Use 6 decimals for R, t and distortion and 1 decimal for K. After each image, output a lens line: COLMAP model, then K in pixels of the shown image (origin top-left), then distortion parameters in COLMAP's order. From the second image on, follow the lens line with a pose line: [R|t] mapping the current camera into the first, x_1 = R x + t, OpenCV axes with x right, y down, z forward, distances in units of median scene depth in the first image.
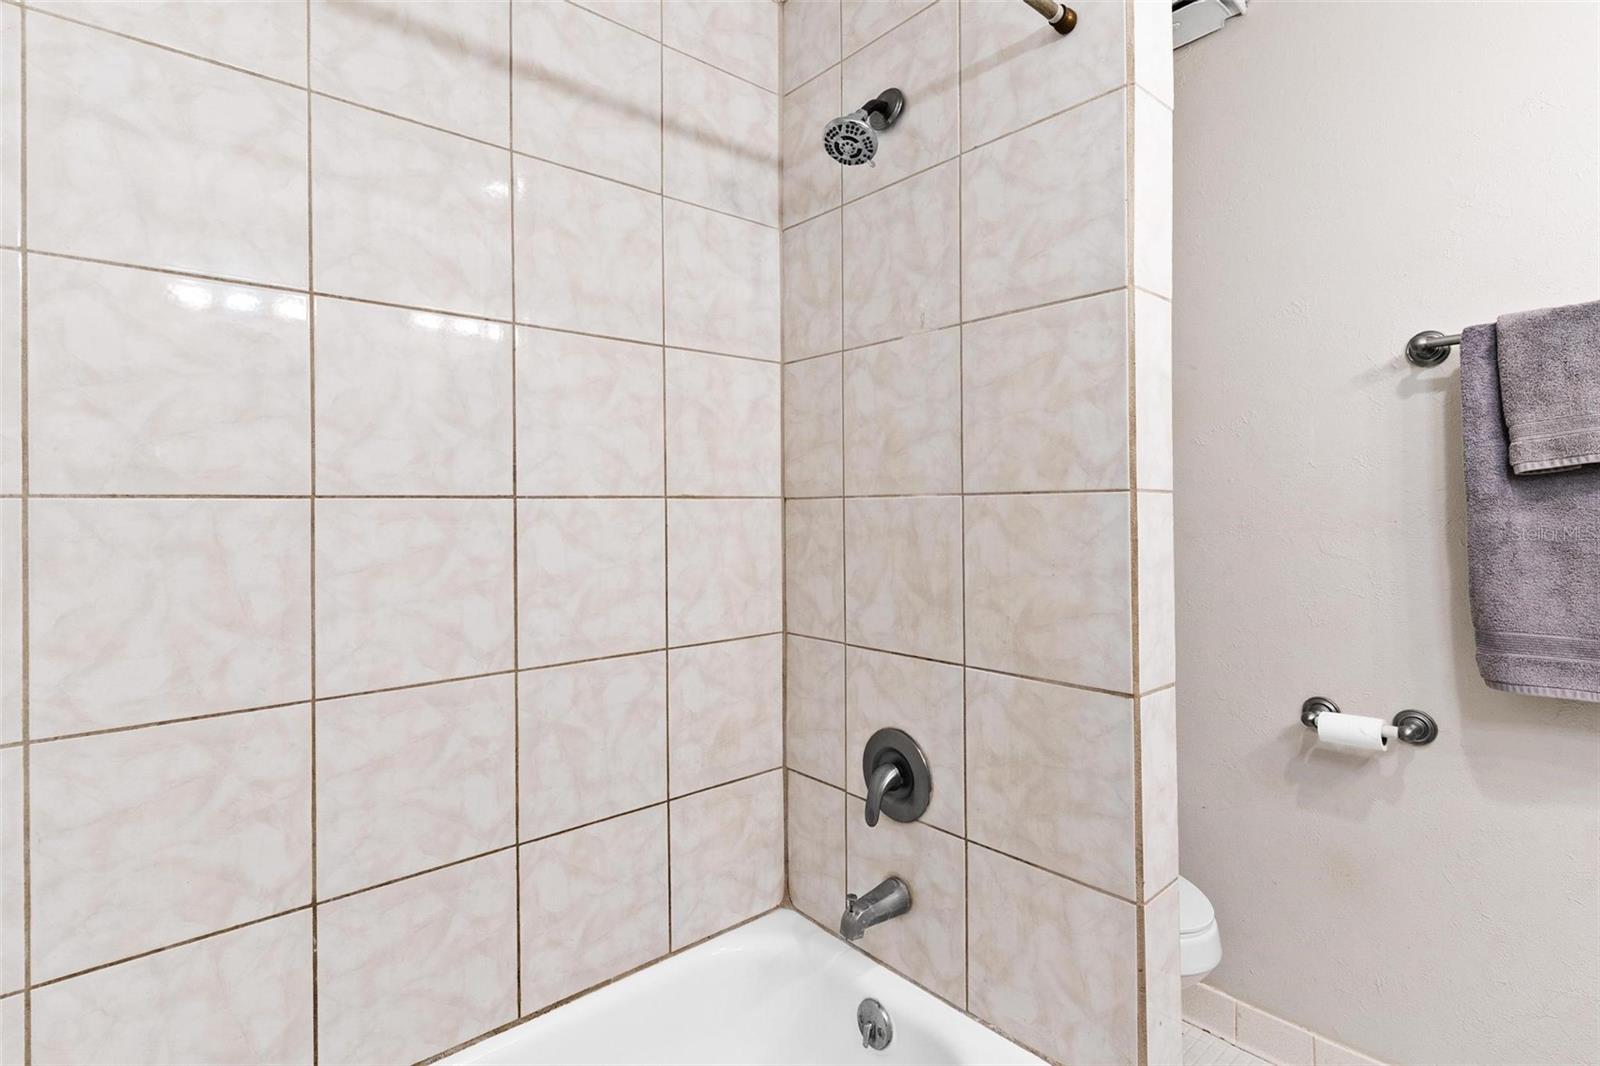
lens RADIAL K [[781.7, 0, 799.9], [0, 781.7, 498.9], [0, 0, 1]] dist [0.002180, 0.000360]
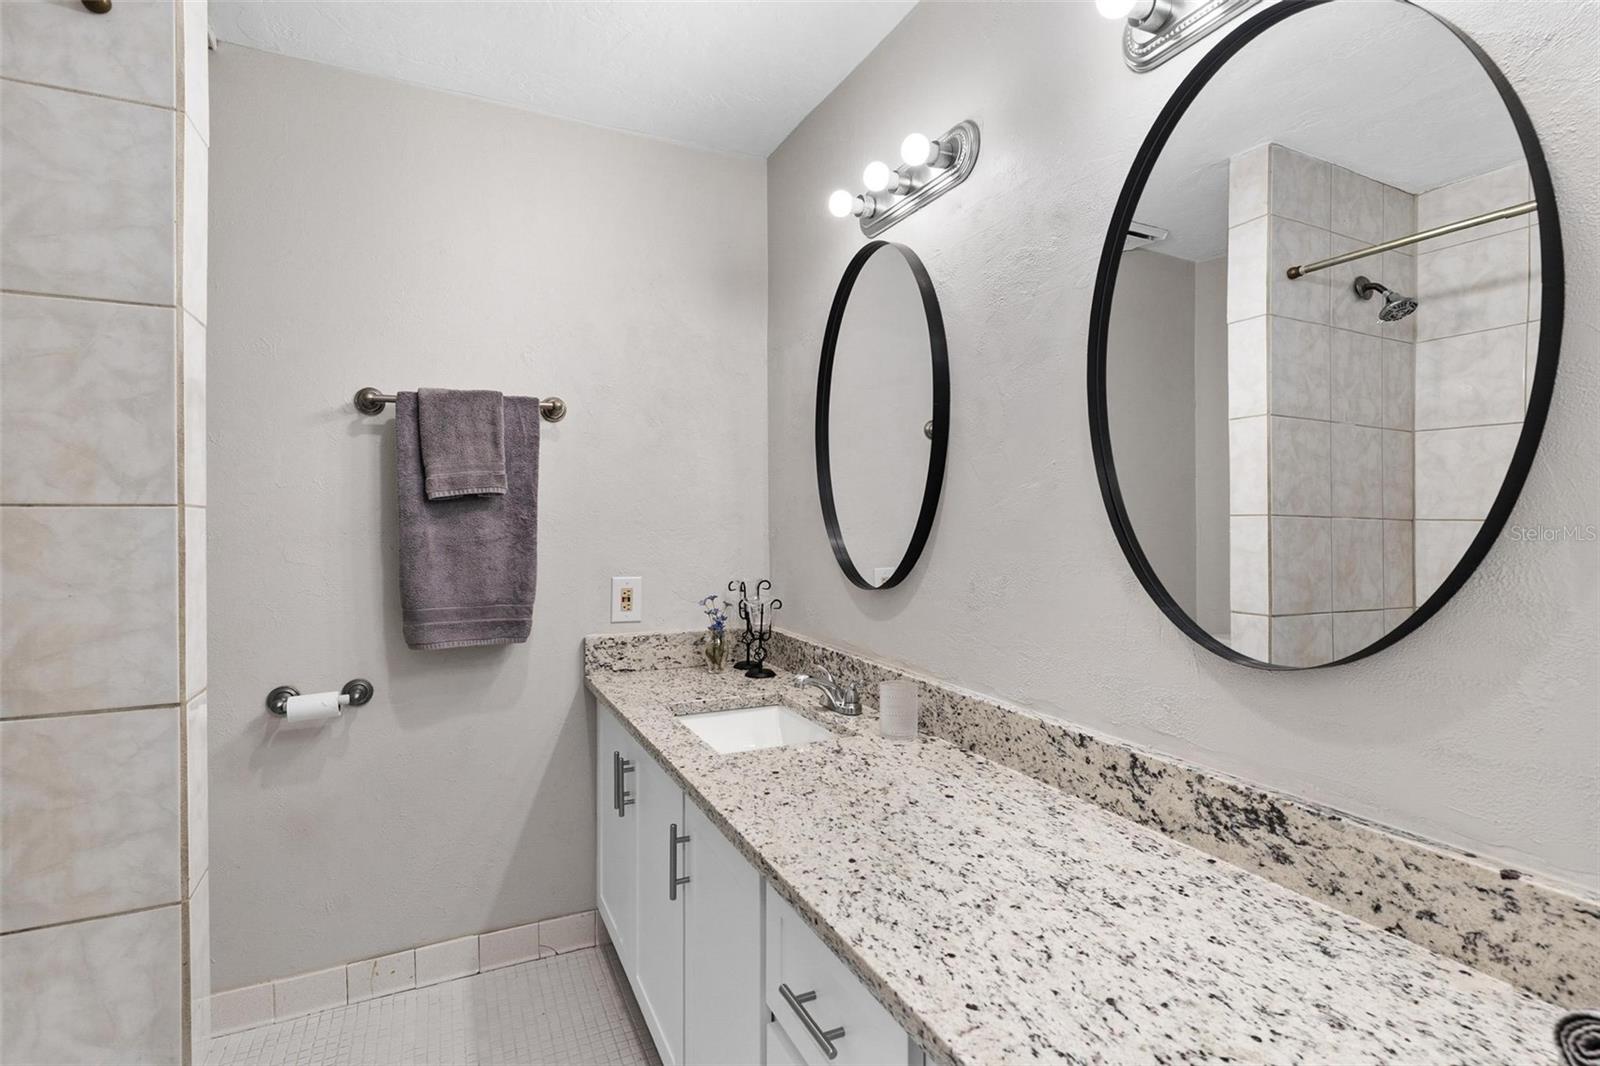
lens RADIAL K [[782.5, 0, 811.5], [0, 782.5, 512.6], [0, 0, 1]] dist [-0.004030, -0.000896]
pose [[0.260167, 0.012310, 0.965485, -0.315297], [-0.009868, 0.999900, -0.010090, 0.000626], [-0.965513, -0.006902, 0.260262, -0.065904]]
